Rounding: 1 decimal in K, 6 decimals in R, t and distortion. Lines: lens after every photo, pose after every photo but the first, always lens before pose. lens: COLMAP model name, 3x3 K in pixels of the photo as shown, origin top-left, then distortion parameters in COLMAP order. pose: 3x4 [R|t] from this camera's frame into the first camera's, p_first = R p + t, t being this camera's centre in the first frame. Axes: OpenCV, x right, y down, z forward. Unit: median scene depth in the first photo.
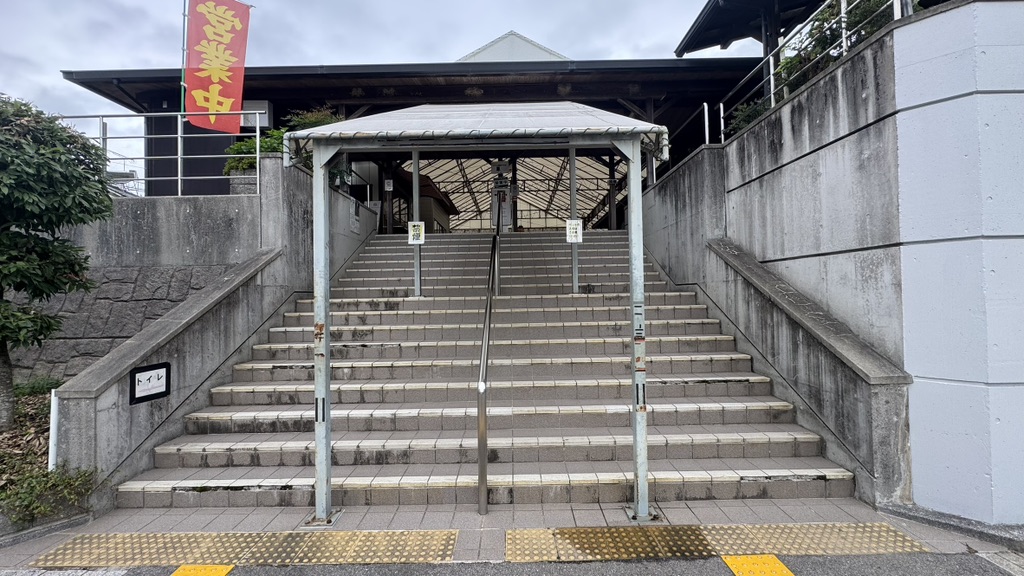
lens RADIAL K [[406.3, 0, 512.0], [0, 406.3, 288.0], [0, 0, 1]] dist [-0.002040, 0.000293]
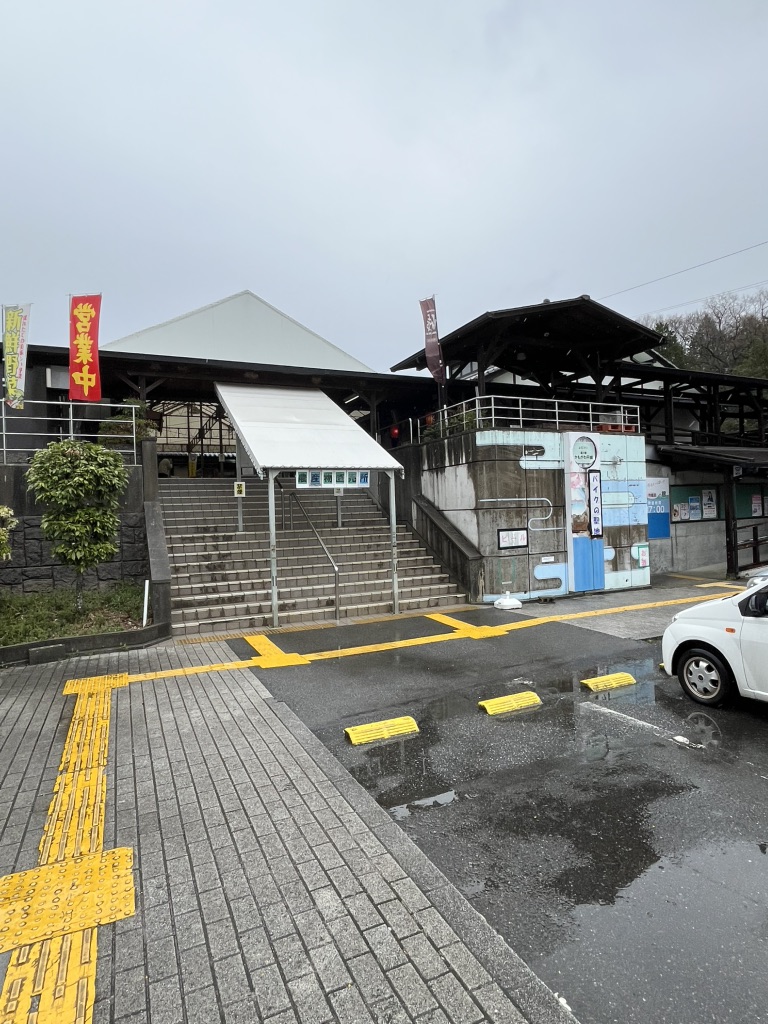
lens RADIAL K [[571.5, 0, 390.3], [0, 571.5, 510.0], [0, 0, 1]] dist [-0.001273, -0.000409]
pose [[0.903544, -0.007770, 0.428426, -0.794798], [0.009332, 0.999955, -0.001546, -0.063714], [-0.428395, 0.005395, 0.903576, -1.431012]]
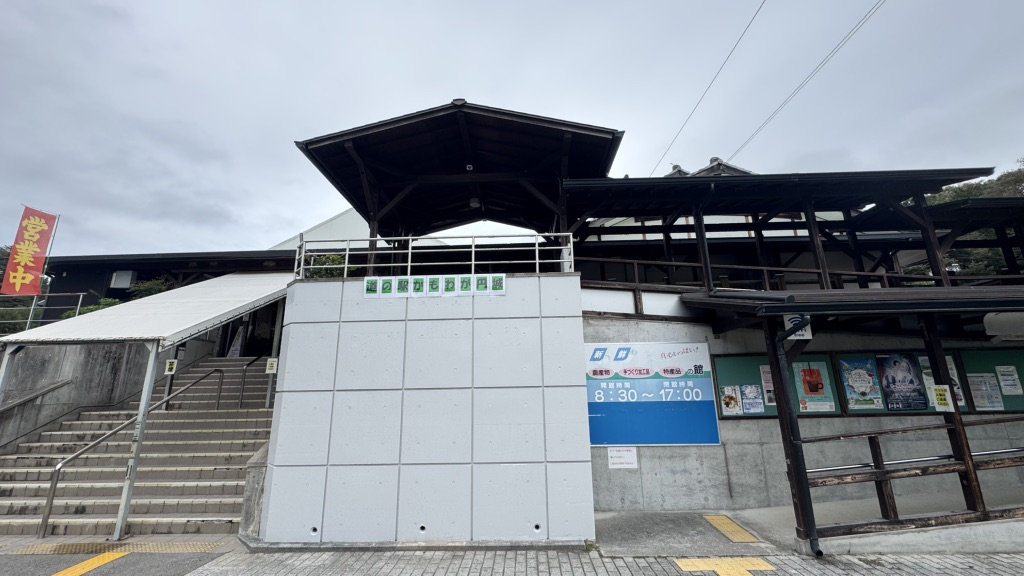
lens RADIAL K [[406.3, 0, 512.0], [0, 406.3, 288.0], [0, 0, 1]] dist [-0.002040, 0.000293]
pose [[0.999574, -0.005445, -0.028677, 1.369687], [-0.001255, 0.973519, -0.228604, -0.095836], [0.029163, 0.228543, 0.973097, -0.653850]]
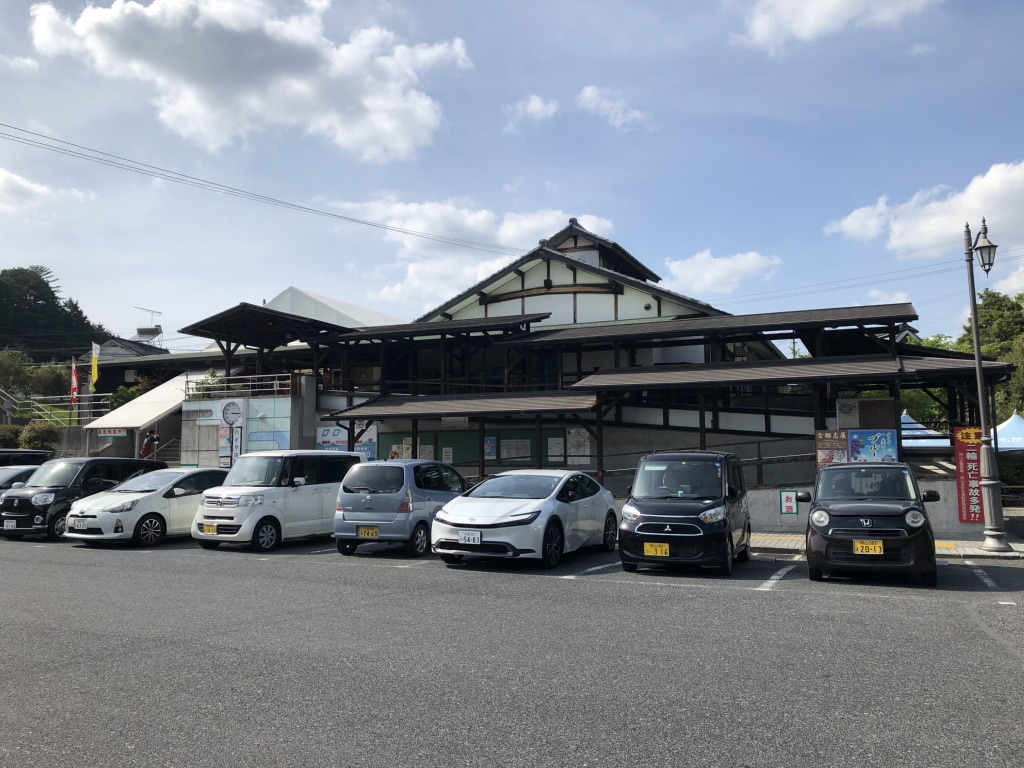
lens RADIAL K [[846.2, 0, 506.8], [0, 846.2, 379.1], [0, 0, 1]] dist [-0.002389, -0.000482]
pose [[0.913492, -0.022928, -0.406210, 4.990498], [-0.007835, 0.997234, -0.073906, -0.147447], [0.406781, 0.070695, 0.910786, -3.775819]]
